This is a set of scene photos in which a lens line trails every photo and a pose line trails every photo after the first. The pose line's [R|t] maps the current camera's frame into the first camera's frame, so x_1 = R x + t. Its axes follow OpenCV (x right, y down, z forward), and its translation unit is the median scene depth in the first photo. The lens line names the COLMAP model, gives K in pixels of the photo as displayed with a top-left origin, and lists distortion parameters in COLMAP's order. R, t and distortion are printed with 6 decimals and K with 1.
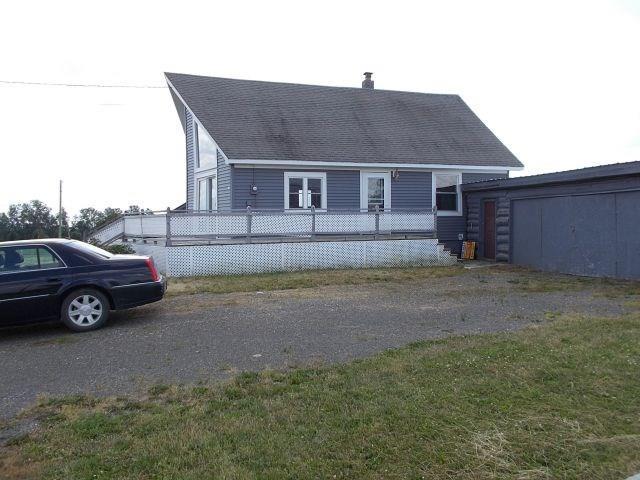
lens RADIAL K [[498.7, 0, 320.4], [0, 498.7, 240.3], [0, 0, 1]] dist [0.003615, 0.001965]
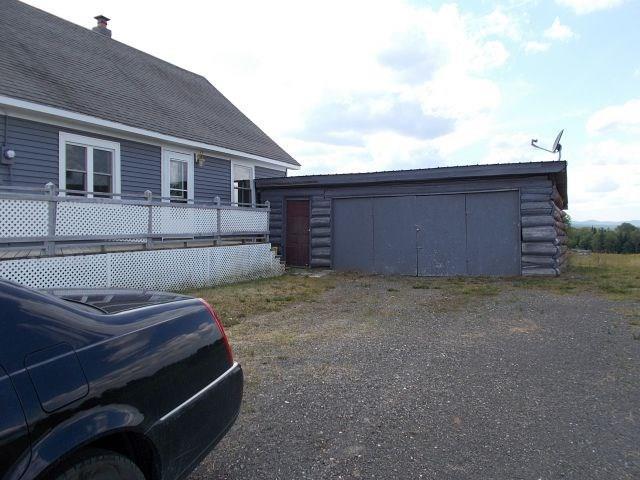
lens RADIAL K [[498.7, 0, 319.8], [0, 498.7, 238.3], [0, 0, 1]] dist [0.003615, 0.001965]
pose [[0.696302, -0.009336, 0.717688, -0.274230], [0.028259, 0.999497, -0.014414, 0.003027], [-0.717192, 0.030318, 0.696215, 0.378480]]
